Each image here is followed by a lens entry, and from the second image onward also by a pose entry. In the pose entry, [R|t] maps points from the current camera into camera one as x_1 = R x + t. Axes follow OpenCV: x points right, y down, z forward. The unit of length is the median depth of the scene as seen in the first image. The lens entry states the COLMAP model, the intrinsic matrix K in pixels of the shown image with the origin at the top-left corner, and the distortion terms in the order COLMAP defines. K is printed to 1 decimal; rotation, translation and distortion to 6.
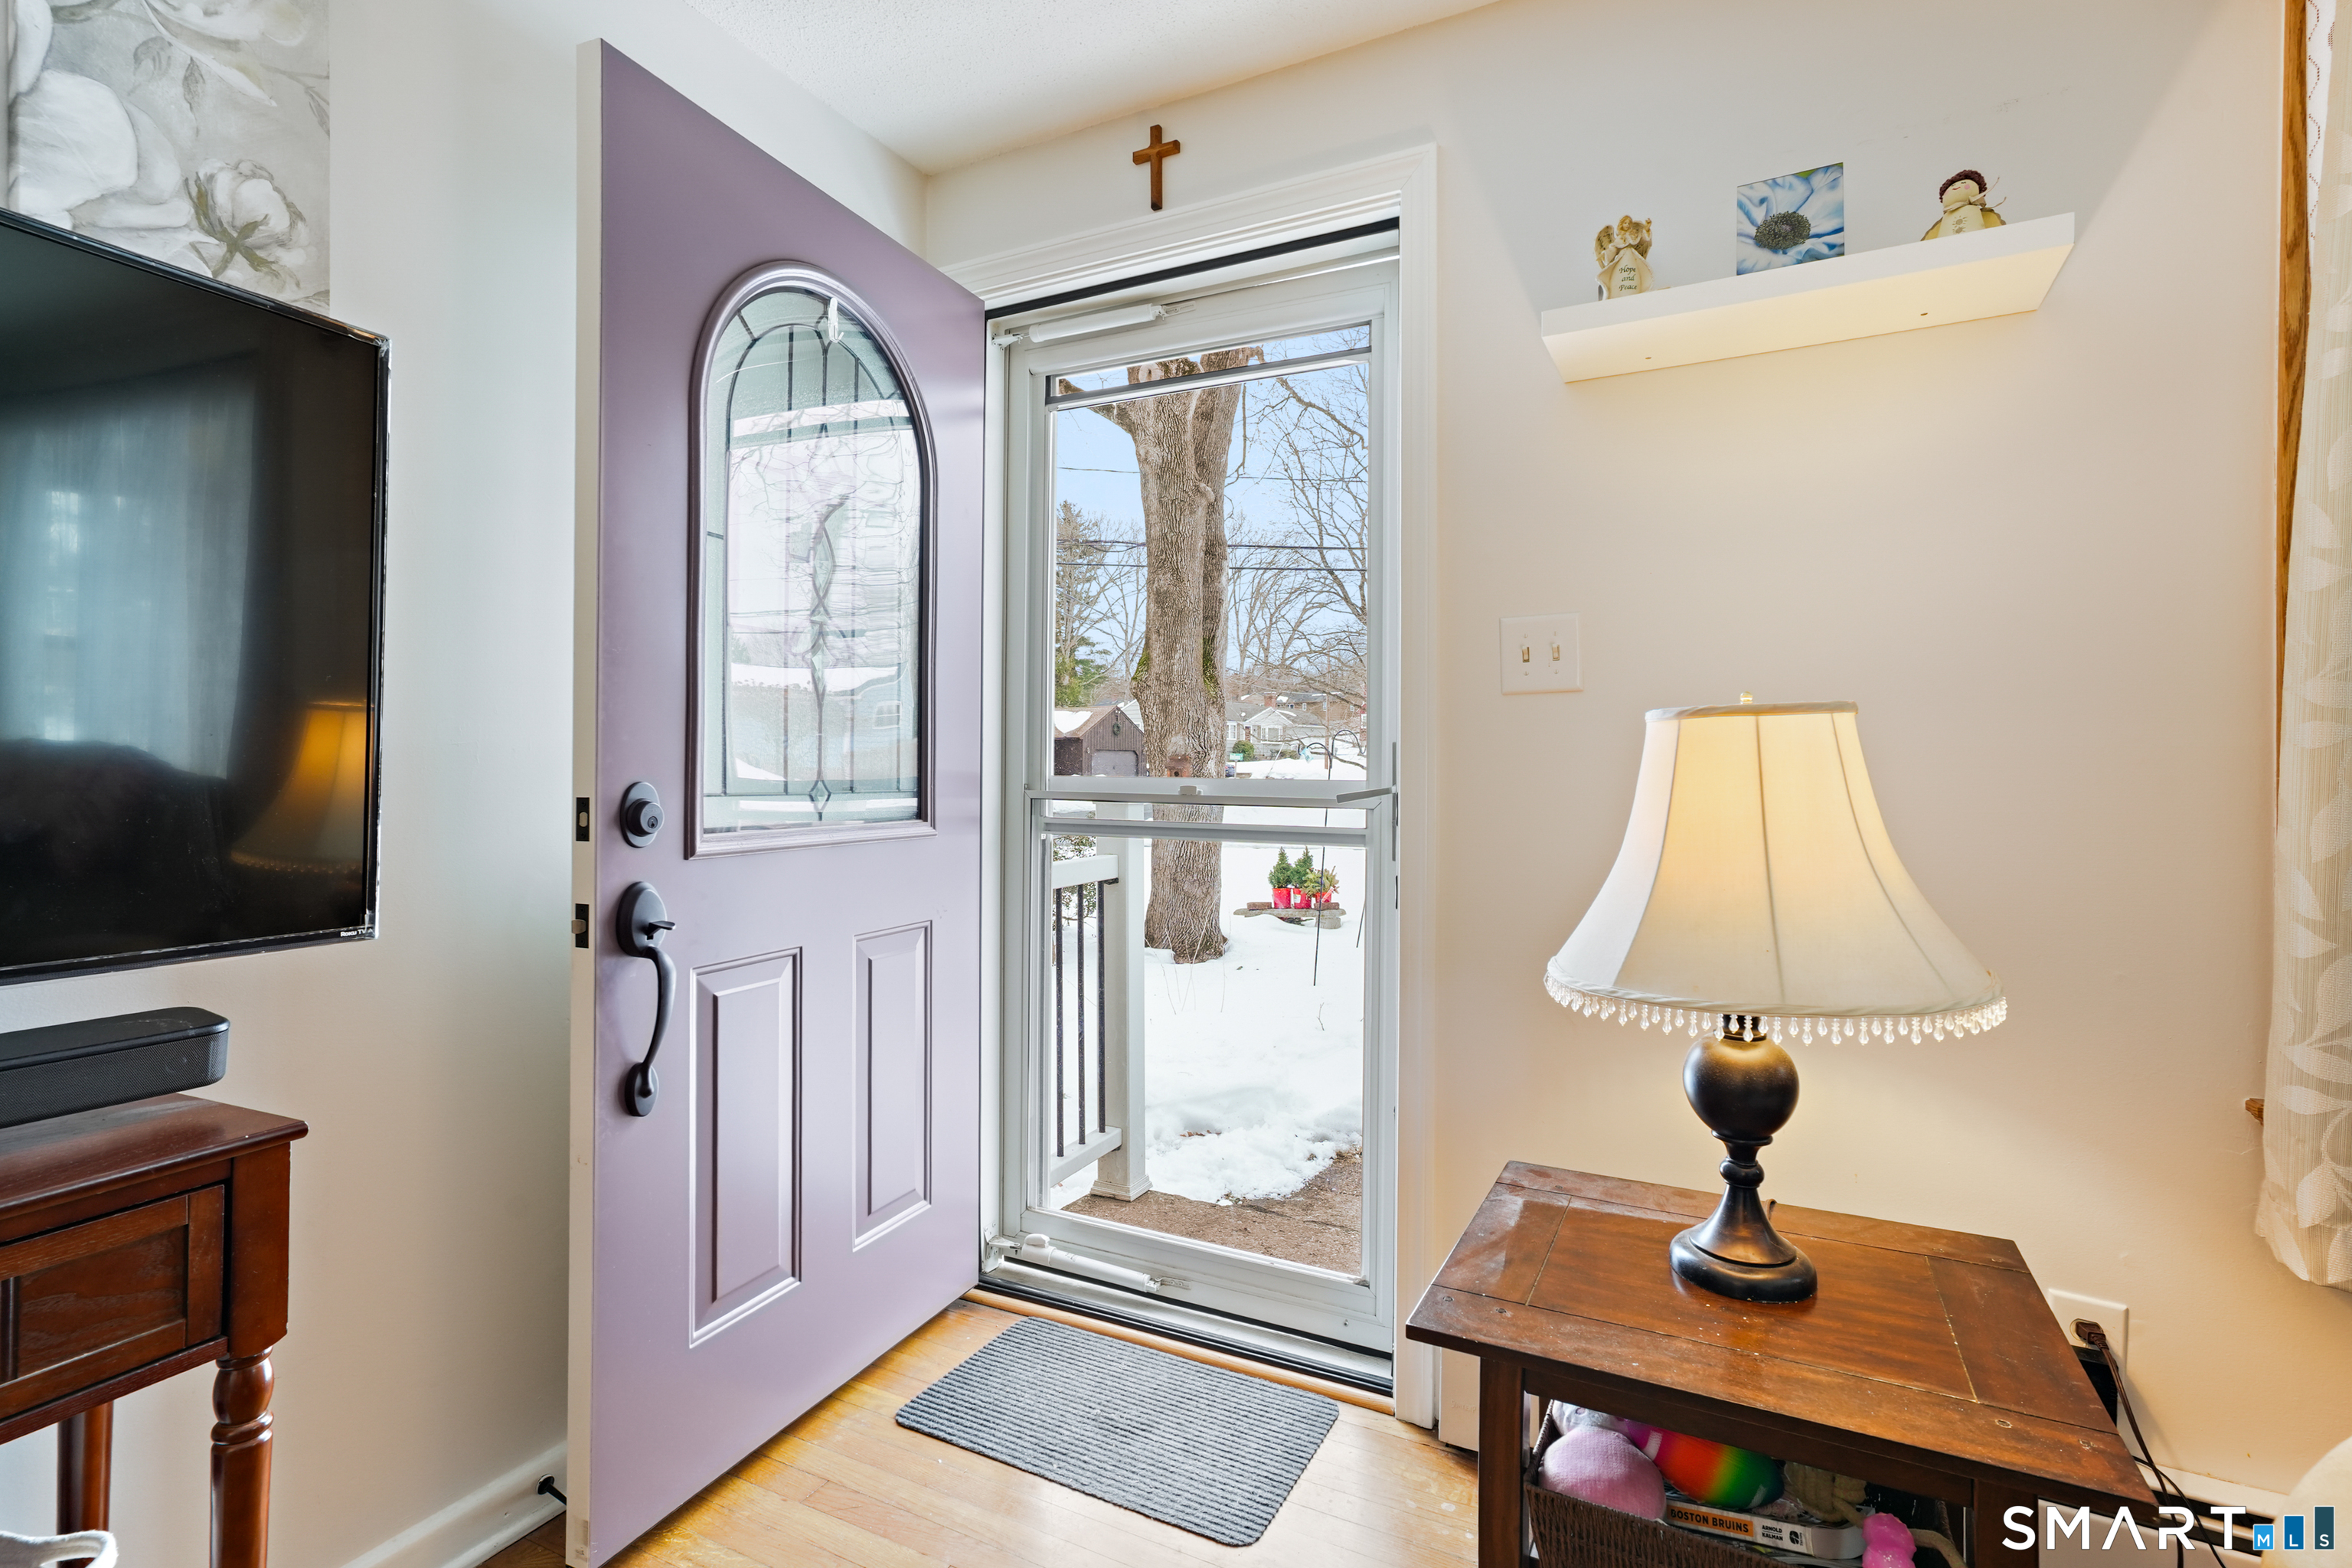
lens RADIAL K [[1148.4, 0, 1176.7], [0, 1148.4, 759.7], [0, 0, 1]] dist [-0.000198, 0.000024]
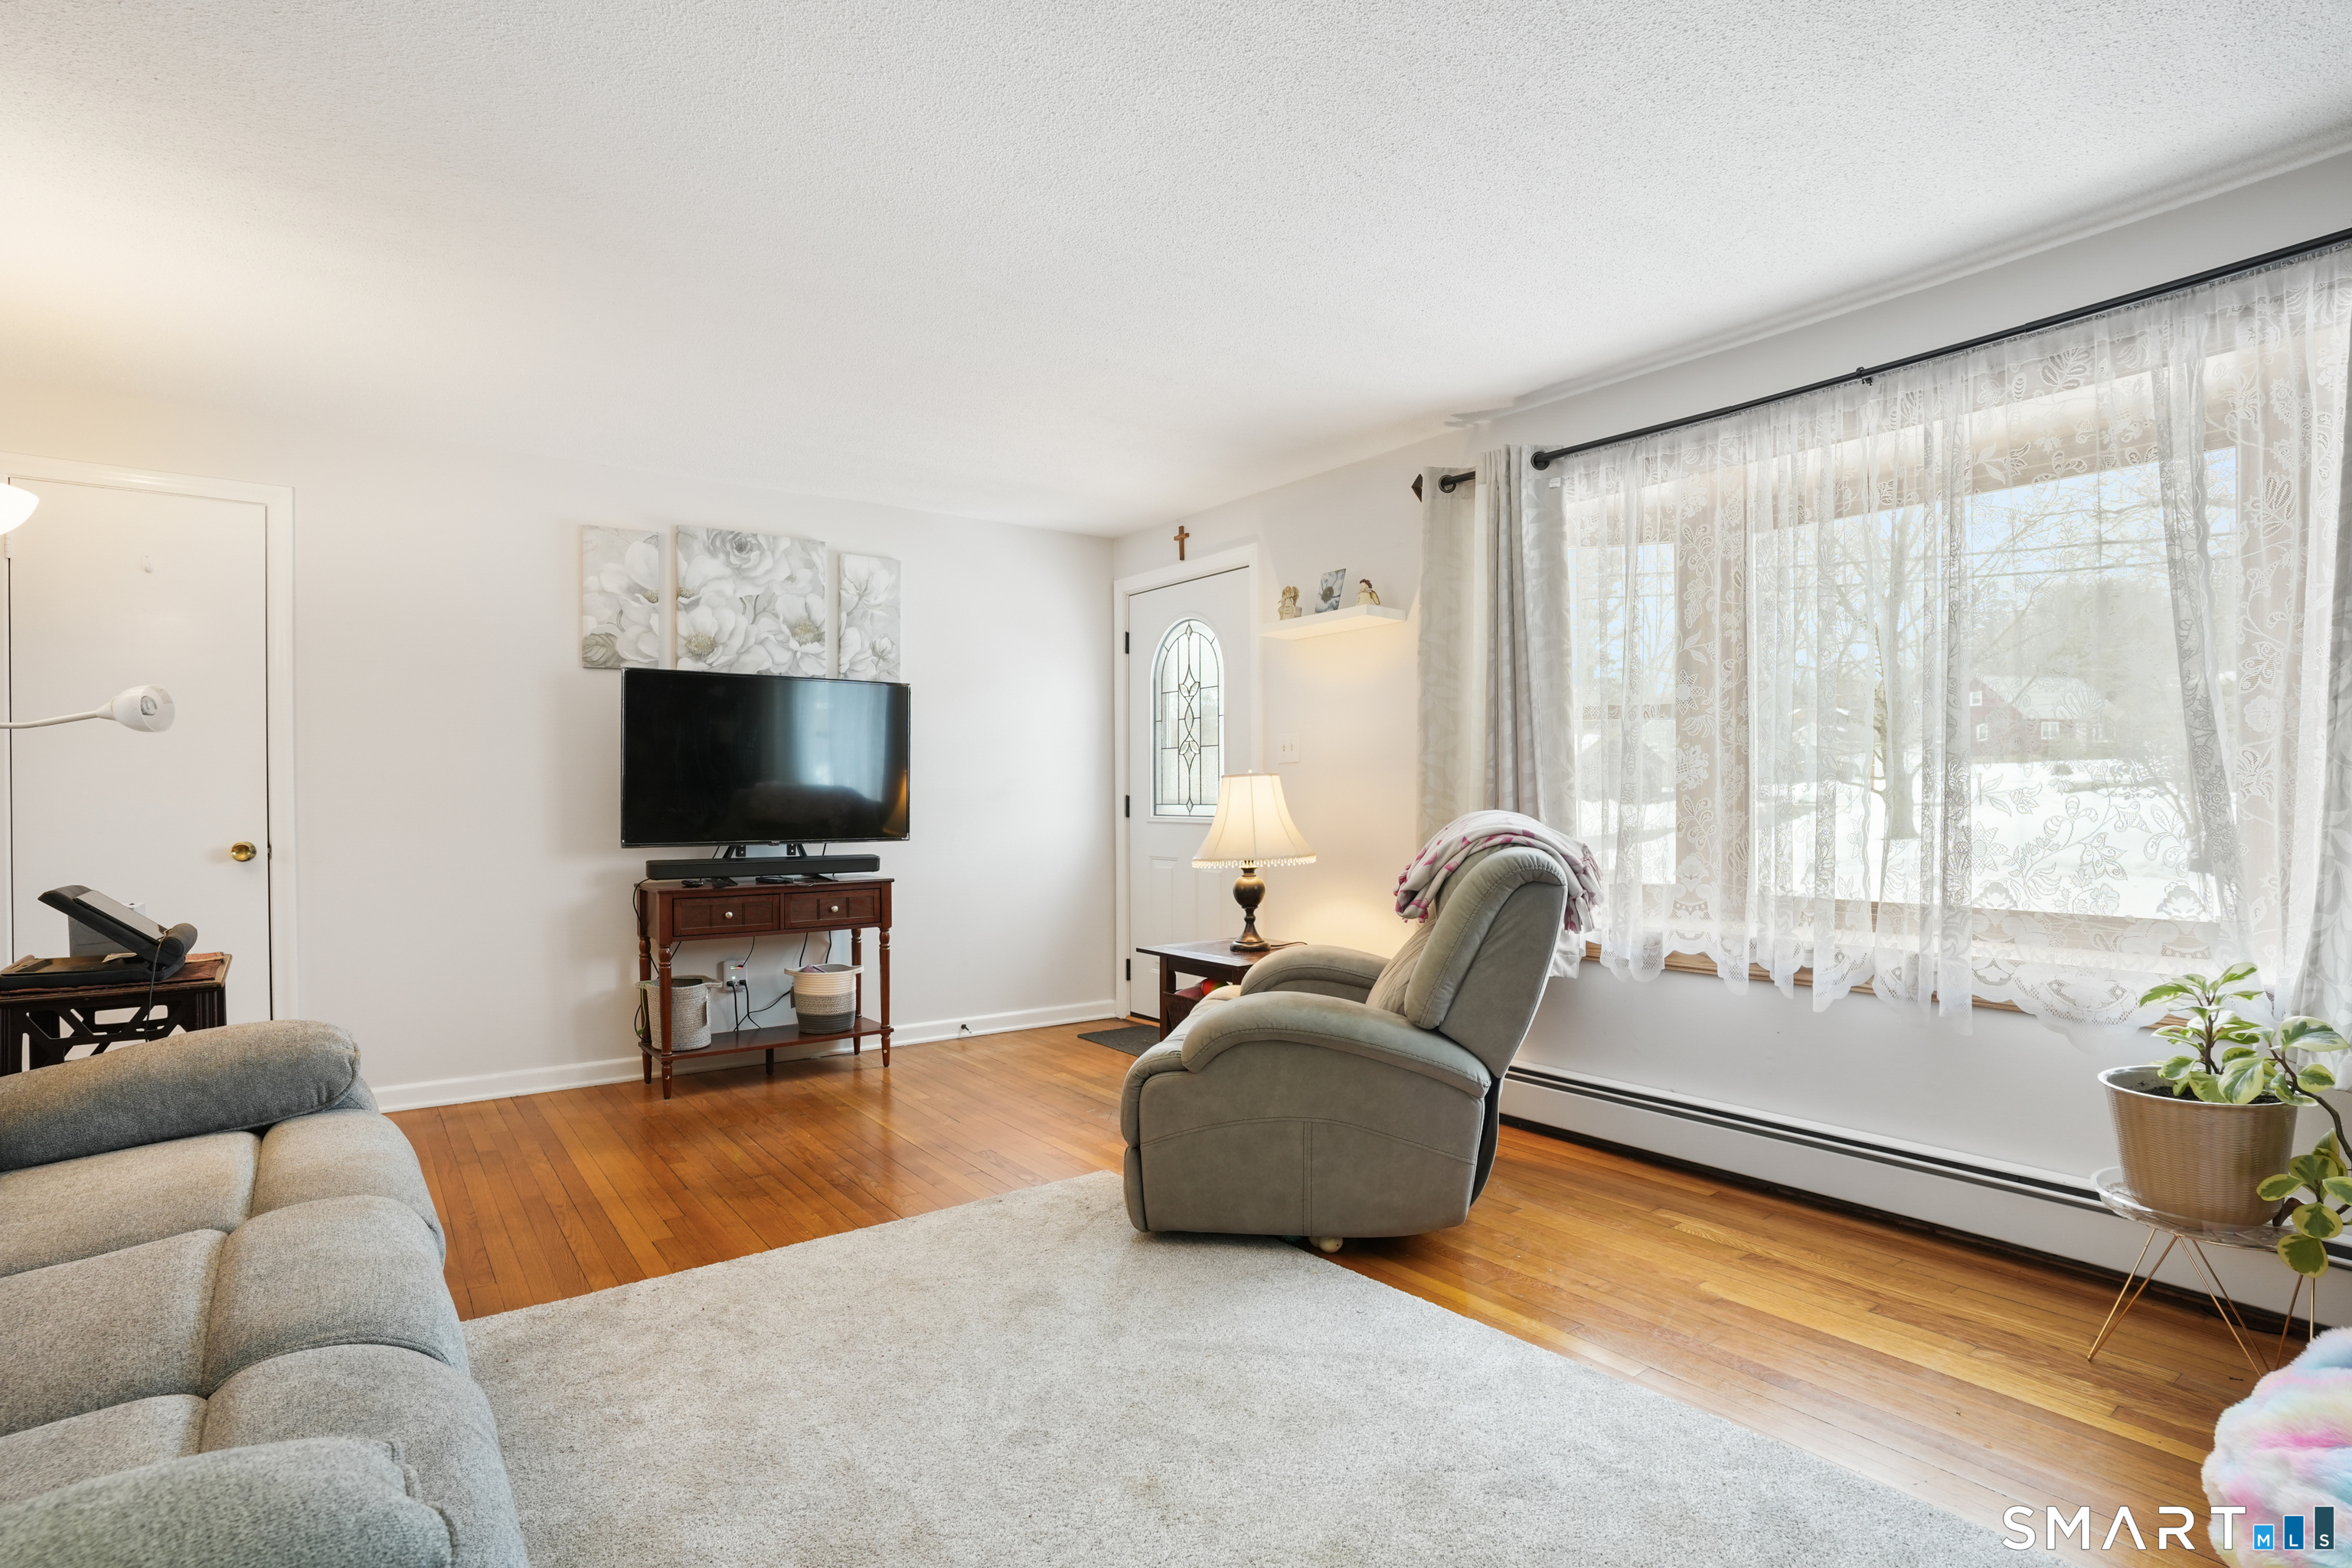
lens RADIAL K [[1169.7, 0, 1172.0], [0, 1169.7, 793.1], [0, 0, 1]] dist [-0.096732, 0.046959]
pose [[0.901477, 0.004374, -0.432806, 1.725056], [0.004494, 0.999800, 0.019466, -0.059025], [0.432805, -0.019493, 0.901277, -2.067799]]
